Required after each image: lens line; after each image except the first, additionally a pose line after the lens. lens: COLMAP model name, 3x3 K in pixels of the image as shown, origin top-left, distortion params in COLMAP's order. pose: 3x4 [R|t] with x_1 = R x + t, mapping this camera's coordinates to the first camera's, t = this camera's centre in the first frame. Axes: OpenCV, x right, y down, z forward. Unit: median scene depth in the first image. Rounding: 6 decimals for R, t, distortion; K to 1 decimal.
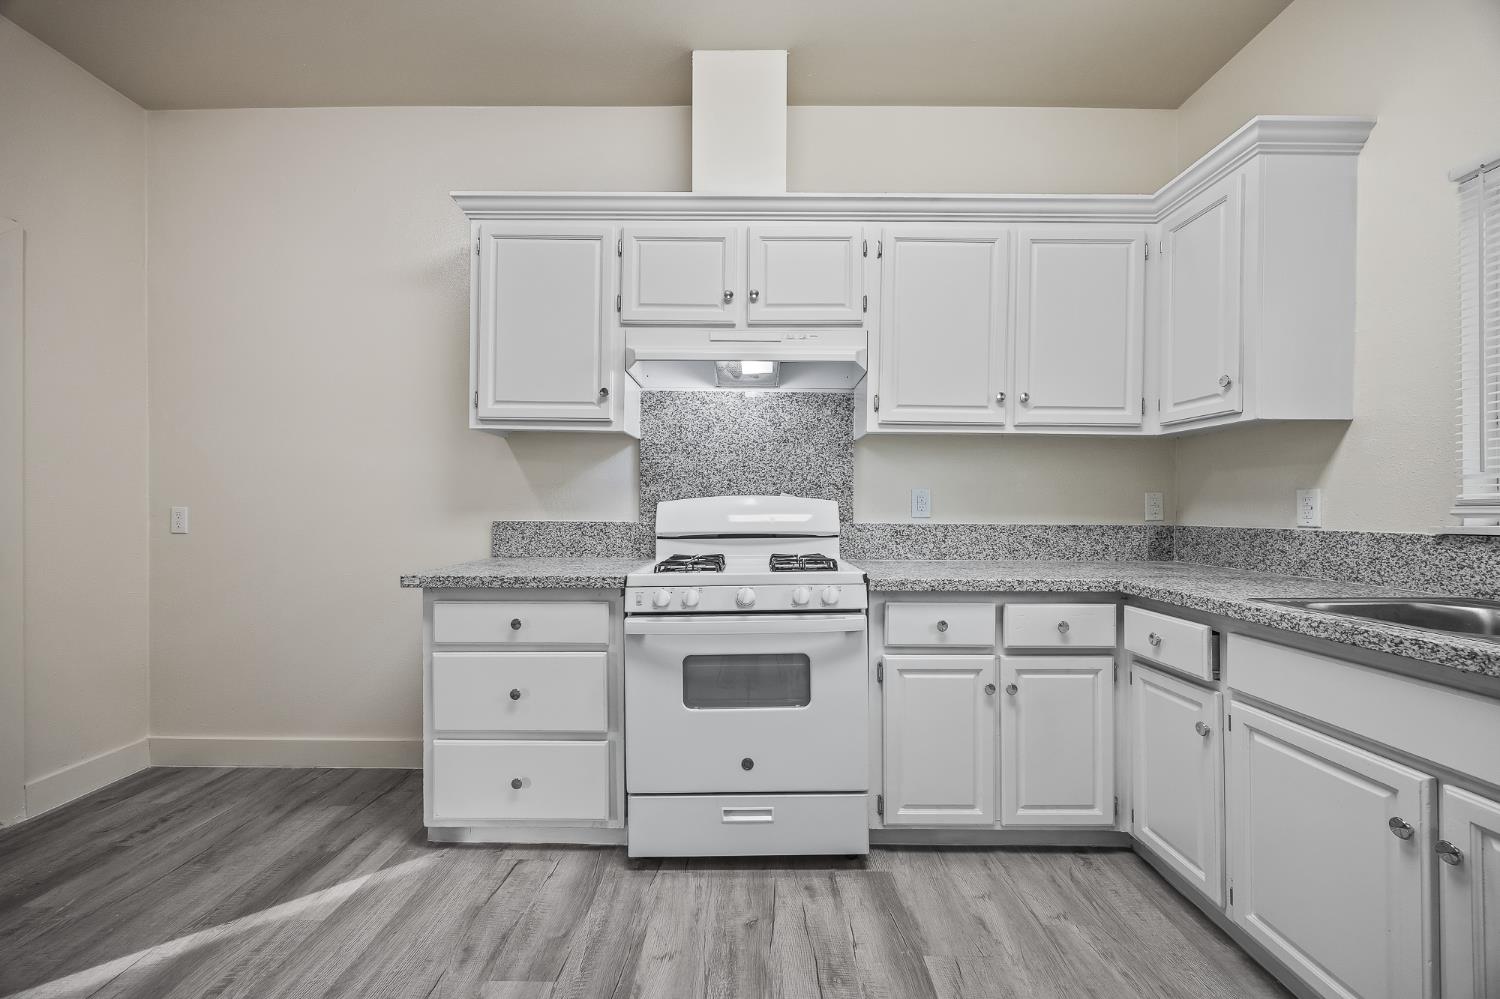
lens RADIAL K [[574.0, 0, 745.4], [0, 574.0, 504.5], [0, 0, 1]] dist [0.000334, -0.000640]
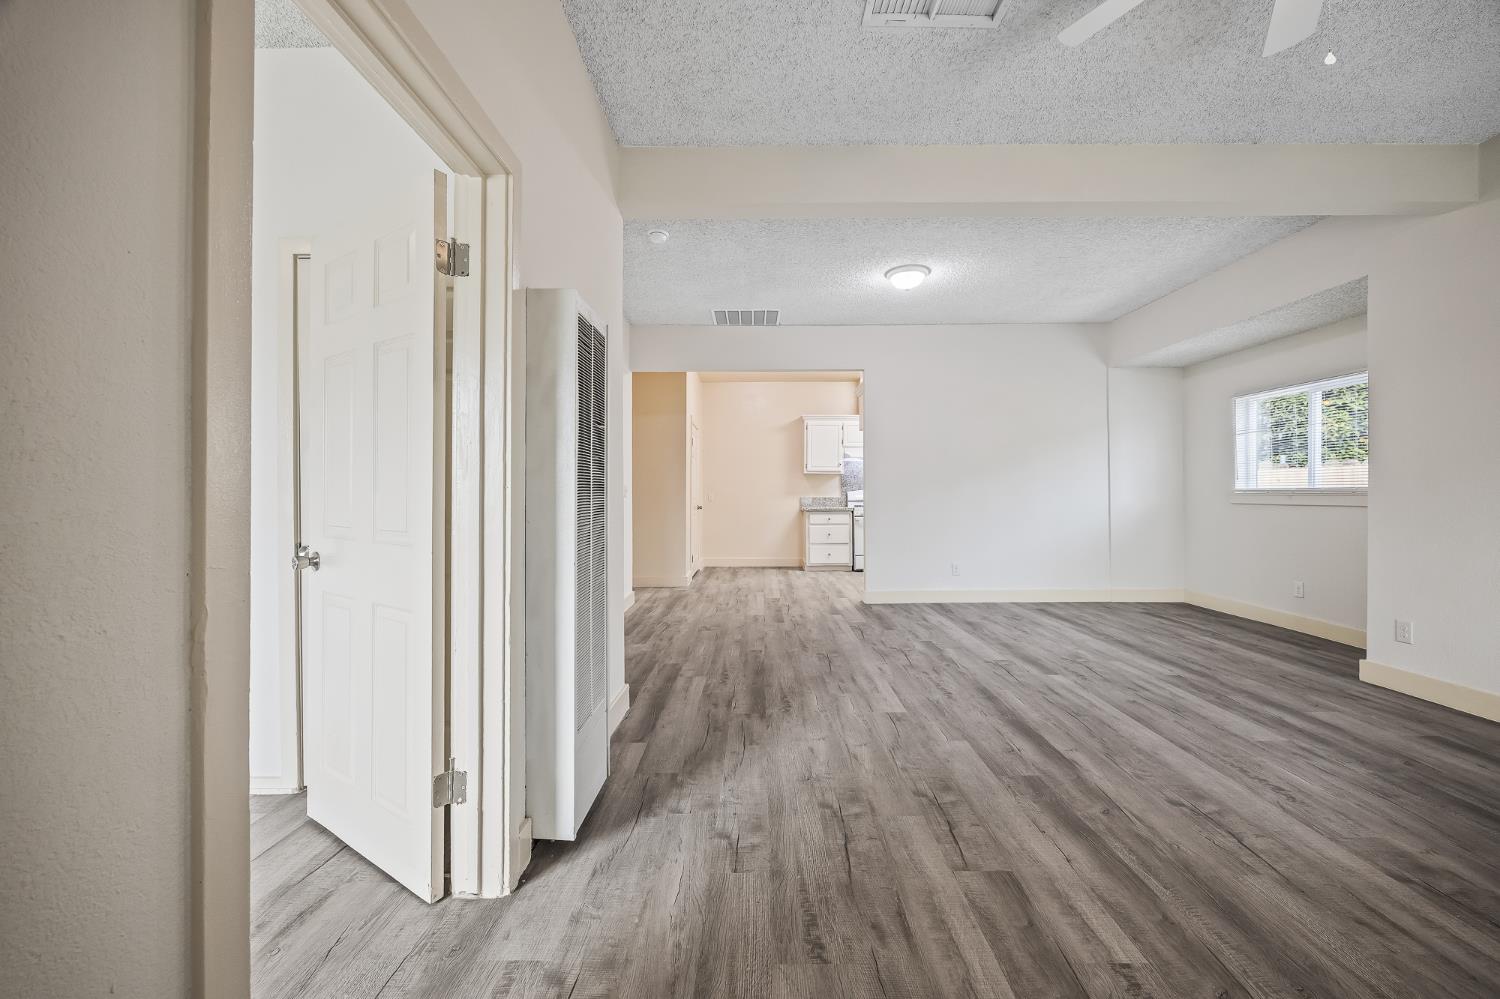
lens RADIAL K [[574.0, 0, 759.1], [0, 574.0, 491.7], [0, 0, 1]] dist [0.000334, -0.000640]
pose [[0.999973, -0.007048, 0.002169, -0.949344], [0.007049, 0.999975, -0.000665, -0.006984], [-0.002164, 0.000680, 0.999997, -3.469961]]
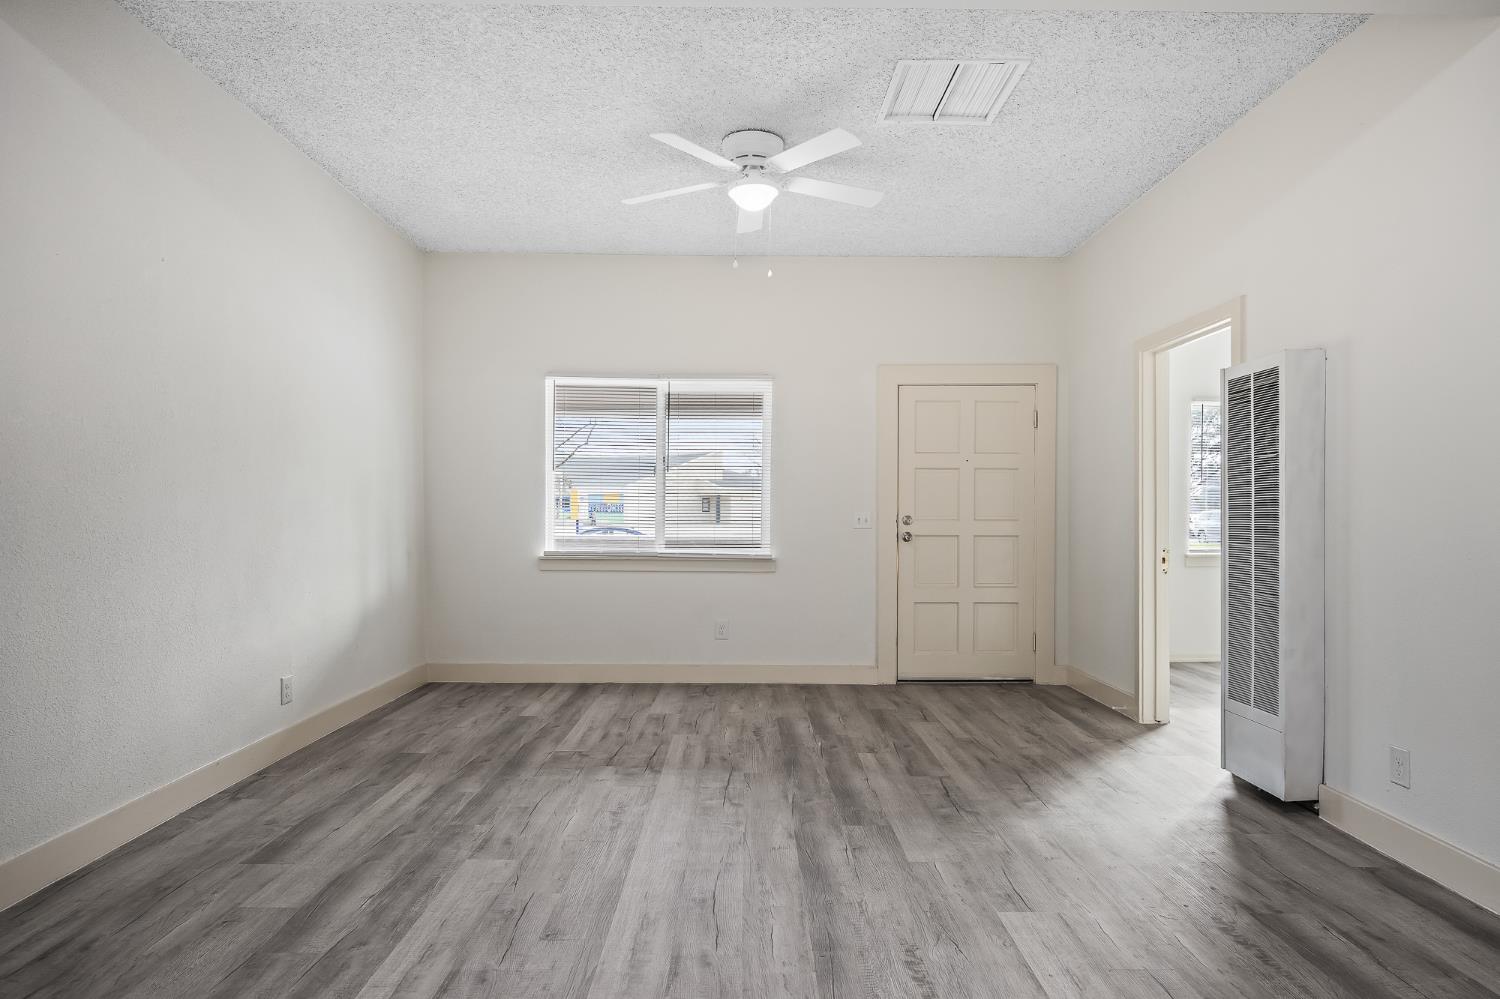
lens RADIAL K [[818.2, 0, 752.8], [0, 818.2, 520.5], [0, 0, 1]] dist [-0.003906, -0.000200]
pose [[-0.999861, -0.005701, -0.015656, -0.162408], [-0.005821, 0.999954, 0.007639, -0.006654], [0.015611, 0.007729, -0.999848, -0.704705]]
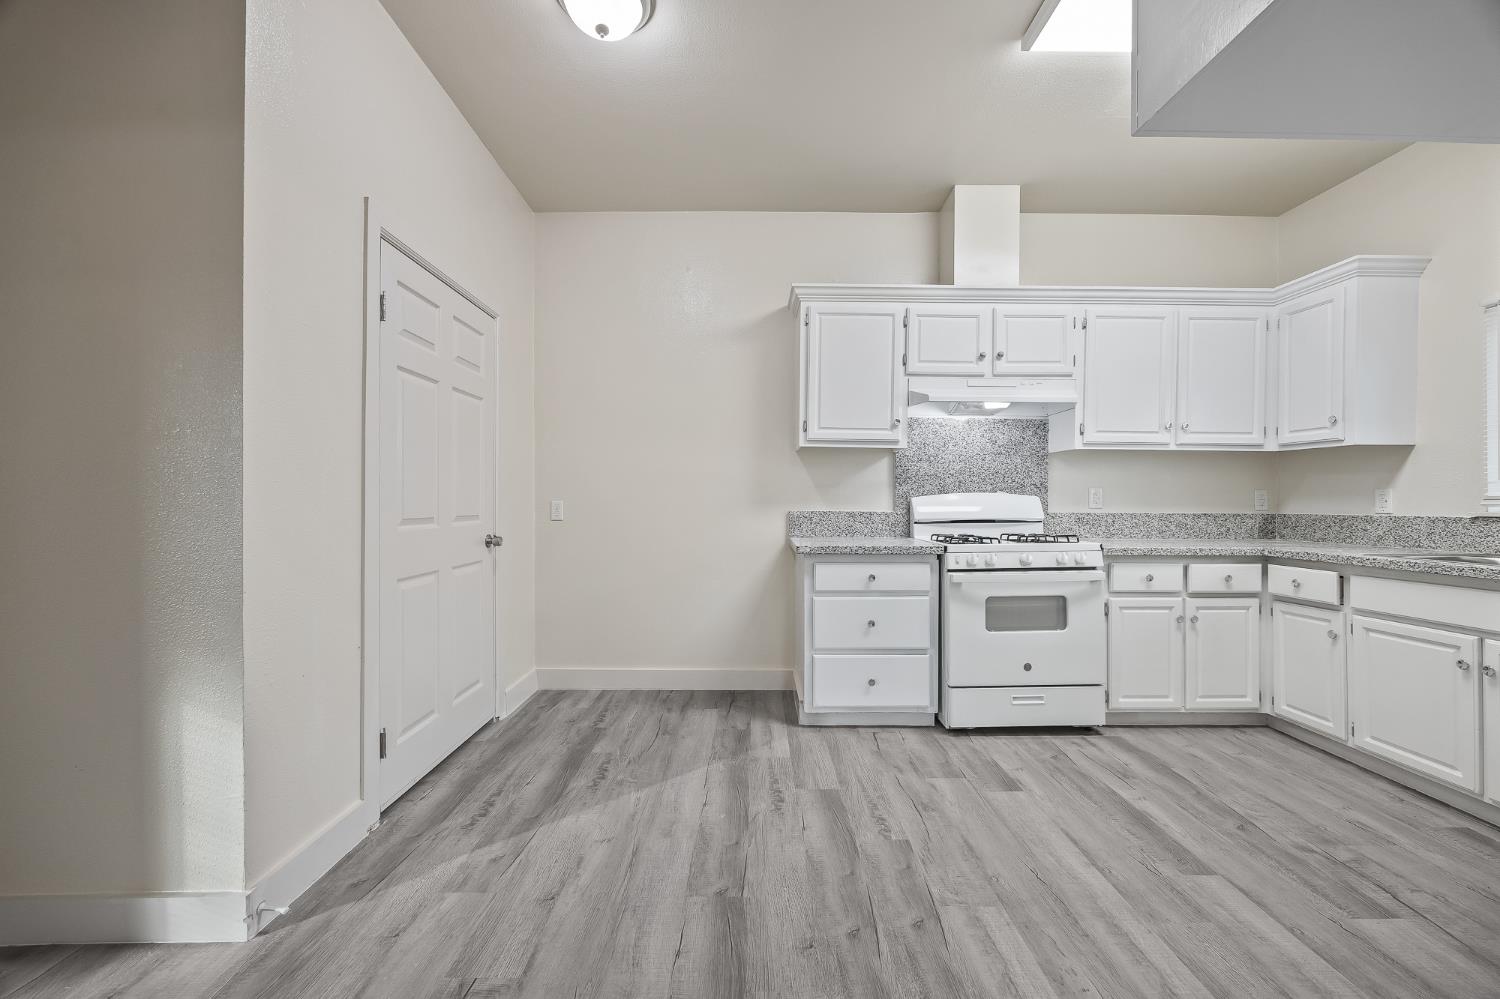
lens RADIAL K [[574.0, 0, 755.2], [0, 574.0, 499.1], [0, 0, 1]] dist [0.000334, -0.000640]
pose [[0.999949, -0.000491, 0.010049, -0.717699], [0.000481, 0.999999, 0.000965, -0.002035], [-0.010049, -0.000960, 0.999949, -0.518331]]
